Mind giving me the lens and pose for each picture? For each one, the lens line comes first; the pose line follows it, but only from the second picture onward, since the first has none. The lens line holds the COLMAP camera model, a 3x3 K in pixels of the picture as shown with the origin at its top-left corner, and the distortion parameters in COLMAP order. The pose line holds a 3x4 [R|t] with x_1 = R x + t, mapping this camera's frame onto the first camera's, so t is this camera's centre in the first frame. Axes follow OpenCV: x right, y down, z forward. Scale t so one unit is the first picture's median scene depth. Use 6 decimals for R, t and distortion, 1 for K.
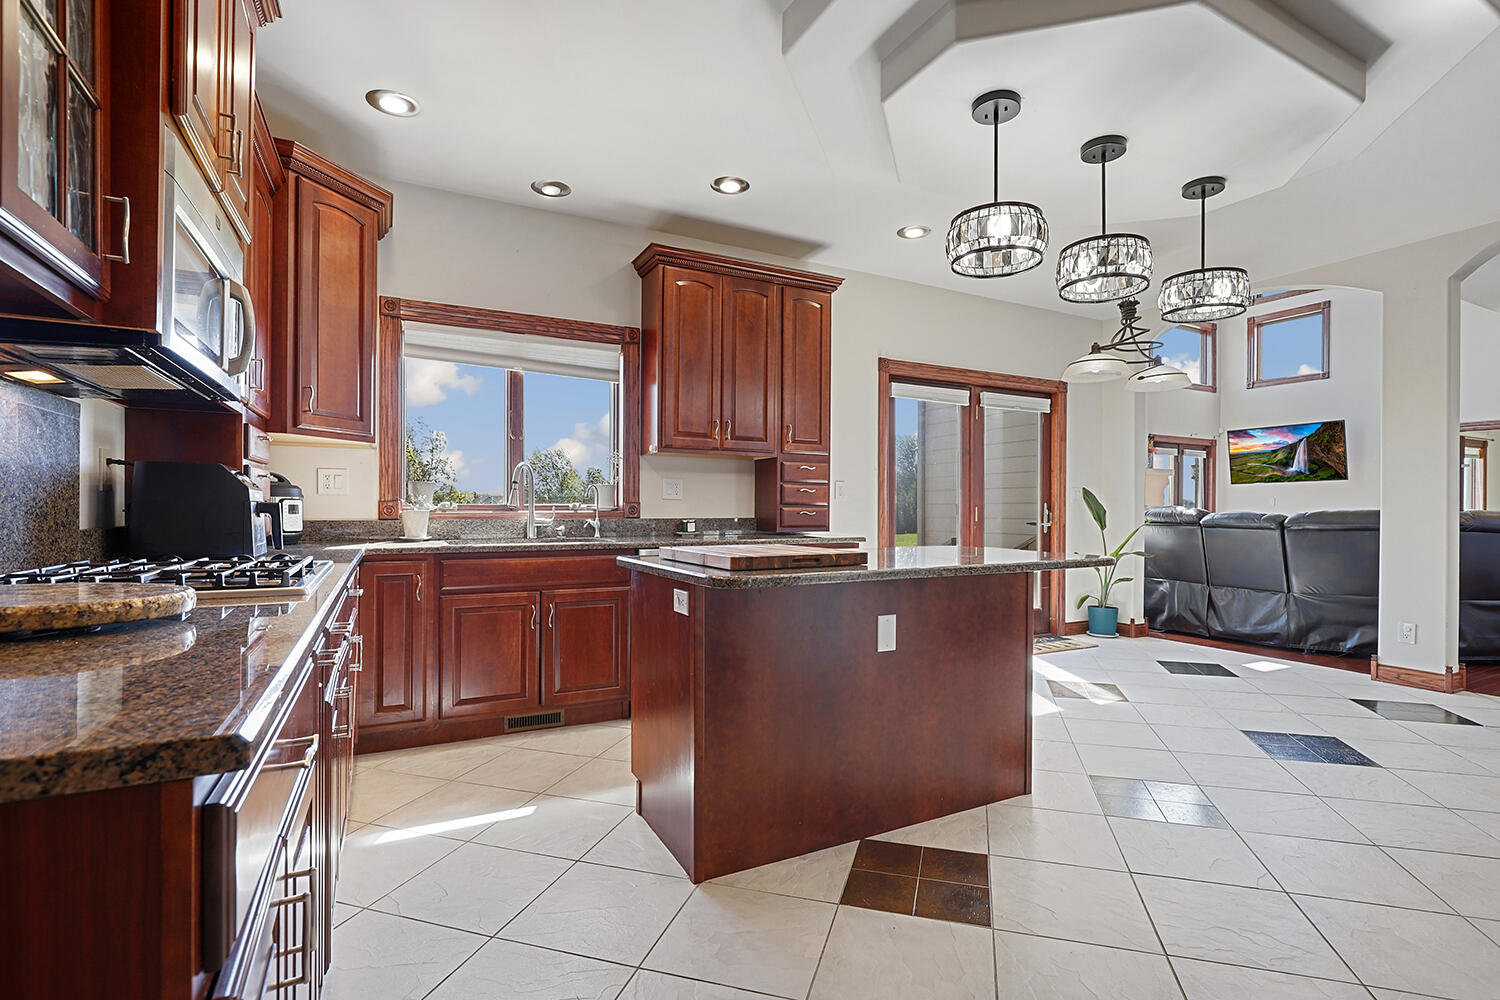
lens RADIAL K [[698.3, 0, 768.0], [0, 698.3, 508.7], [0, 0, 1]] dist [-0.004172, 0.000431]
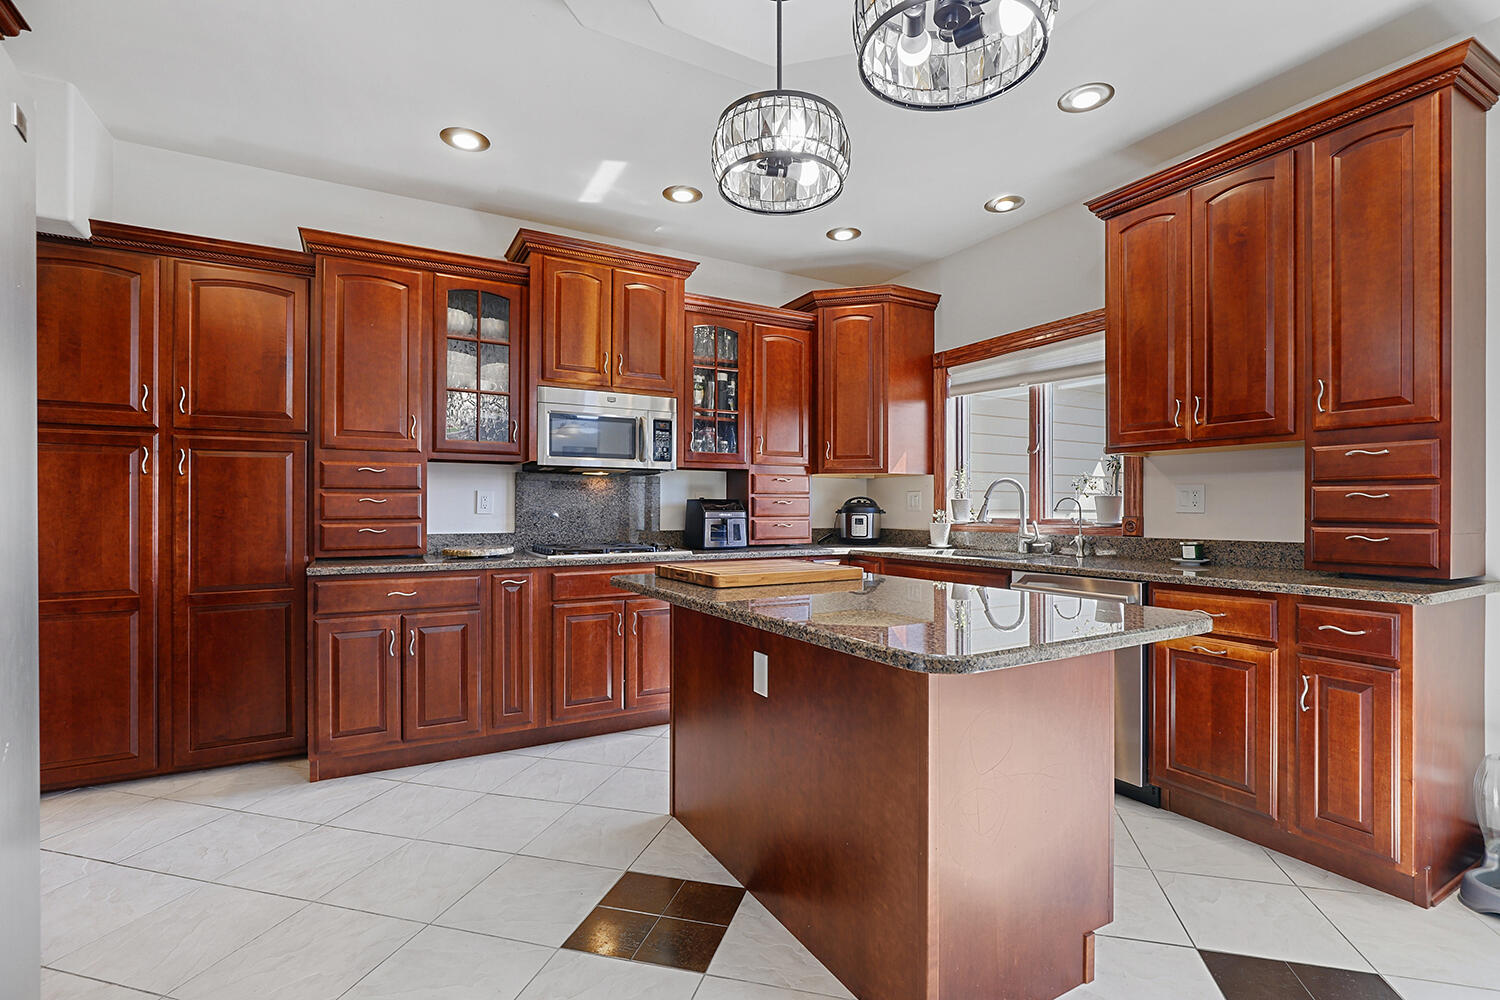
lens RADIAL K [[698.3, 0, 762.4], [0, 698.3, 505.3], [0, 0, 1]] dist [-0.004172, 0.000431]
pose [[0.035135, -0.008163, -0.999349, 0.635218], [0.002309, 0.999965, -0.008087, -0.018234], [0.999380, -0.002024, 0.035153, 0.580510]]
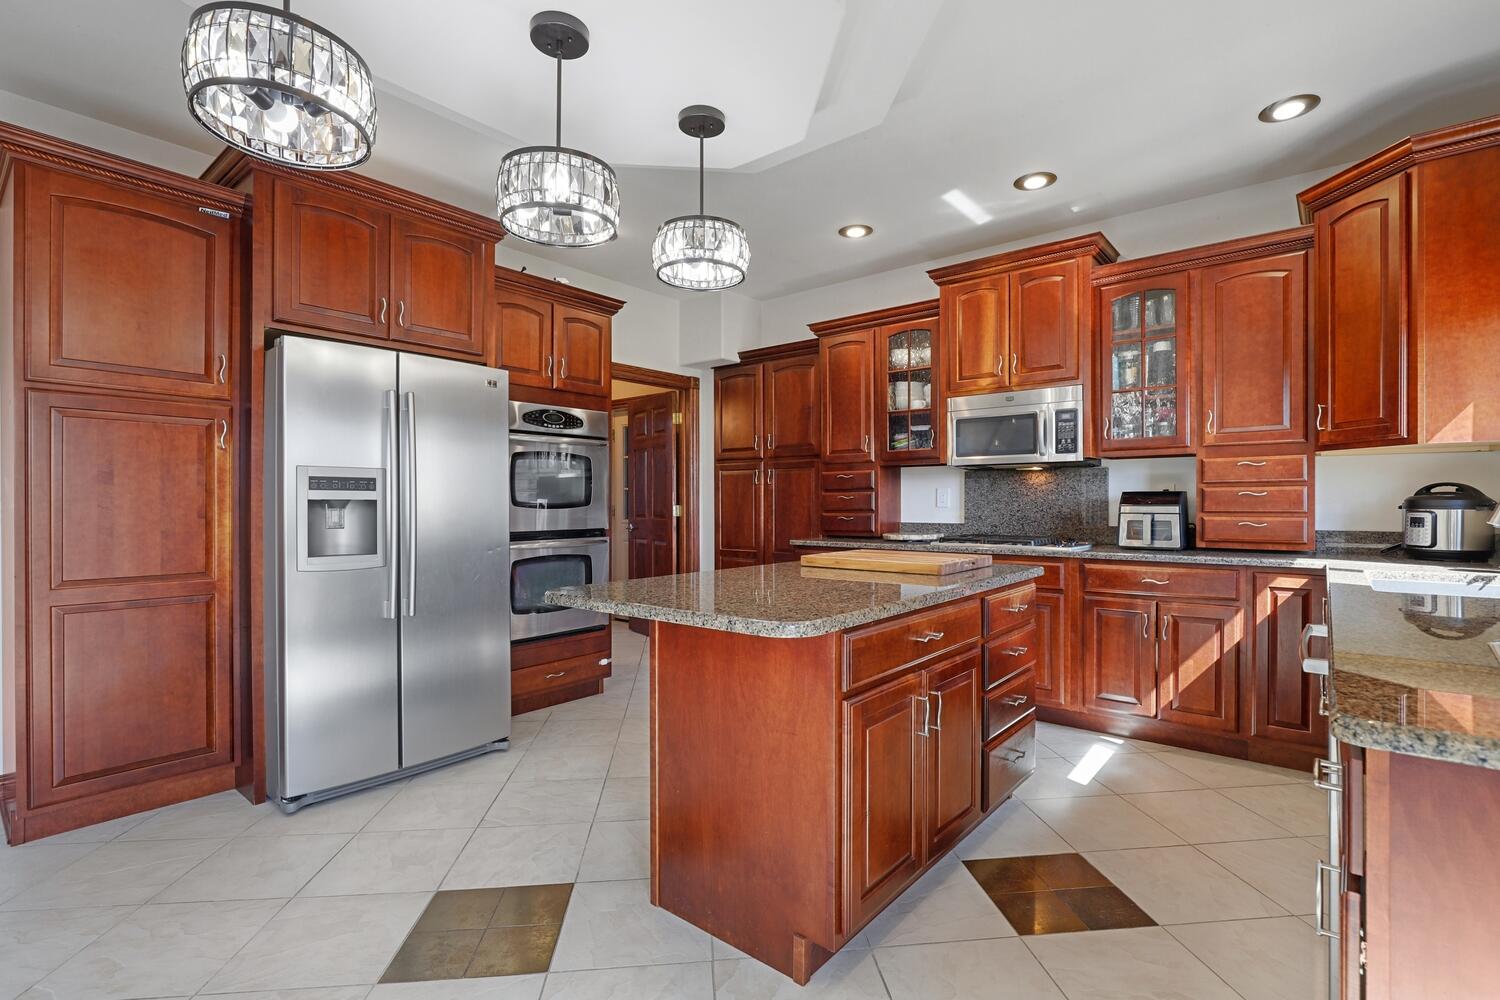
lens RADIAL K [[698.3, 0, 758.8], [0, 698.3, 501.5], [0, 0, 1]] dist [-0.004172, 0.000431]
pose [[-0.925331, -0.001646, -0.379157, 0.387302], [0.000329, 0.999987, -0.005143, -0.018285], [0.379161, -0.004884, -0.925318, 1.198370]]
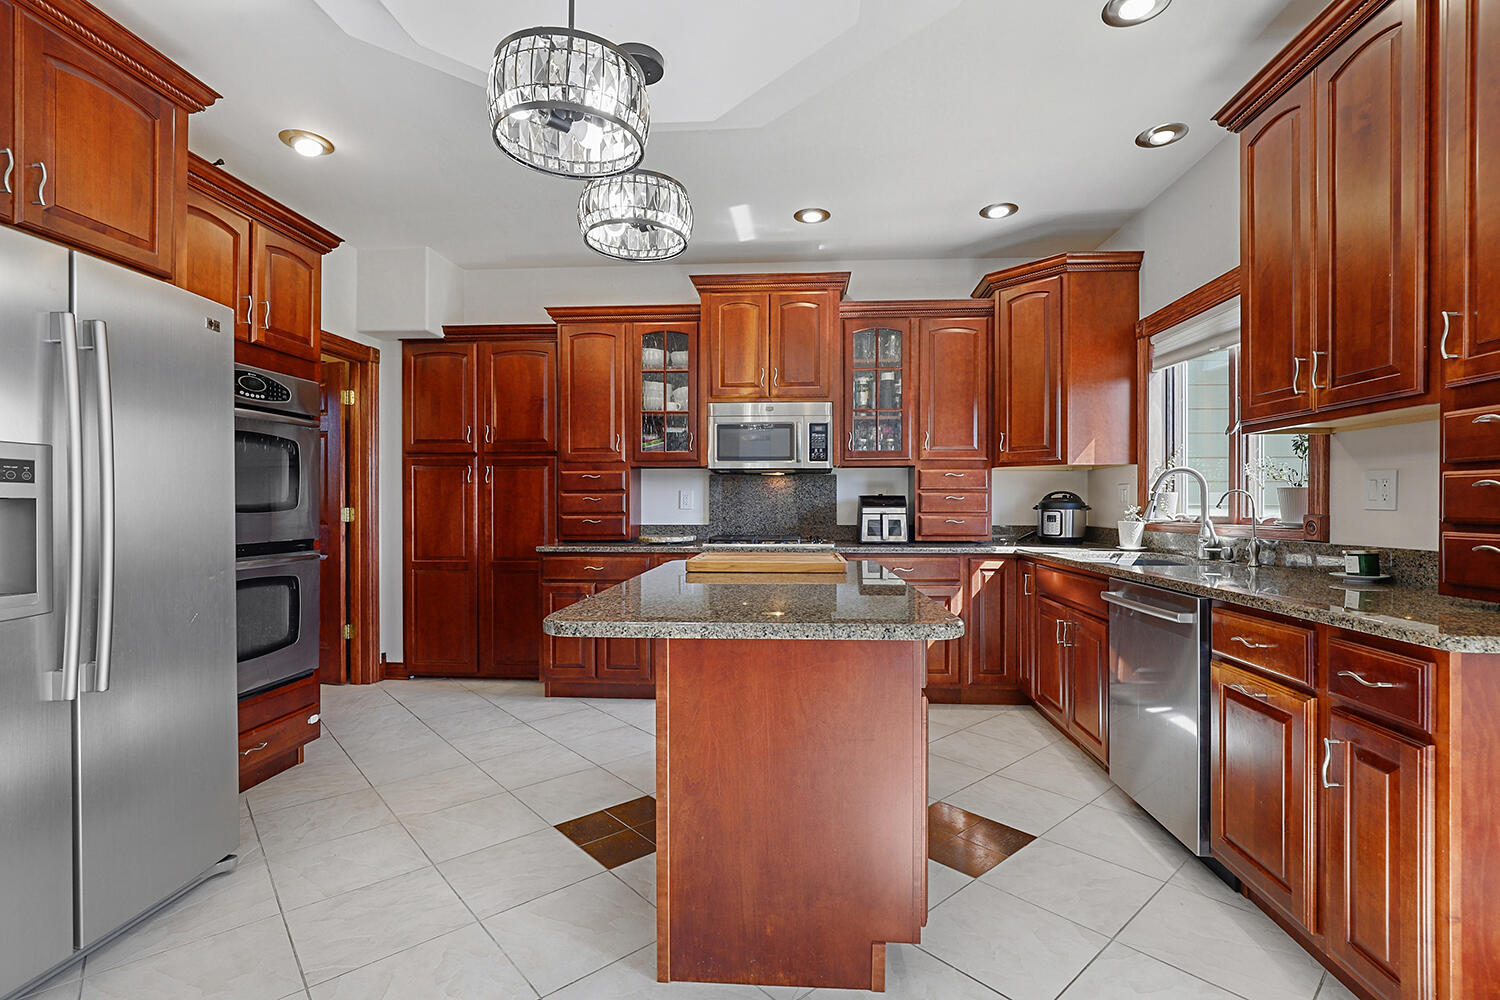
lens RADIAL K [[698.3, 0, 760.9], [0, 698.3, 502.6], [0, 0, 1]] dist [-0.004172, 0.000431]
pose [[-0.529203, -0.004962, -0.848480, 0.601716], [0.001583, 0.999975, -0.006835, -0.017789], [0.848494, -0.004961, -0.529183, 0.970425]]
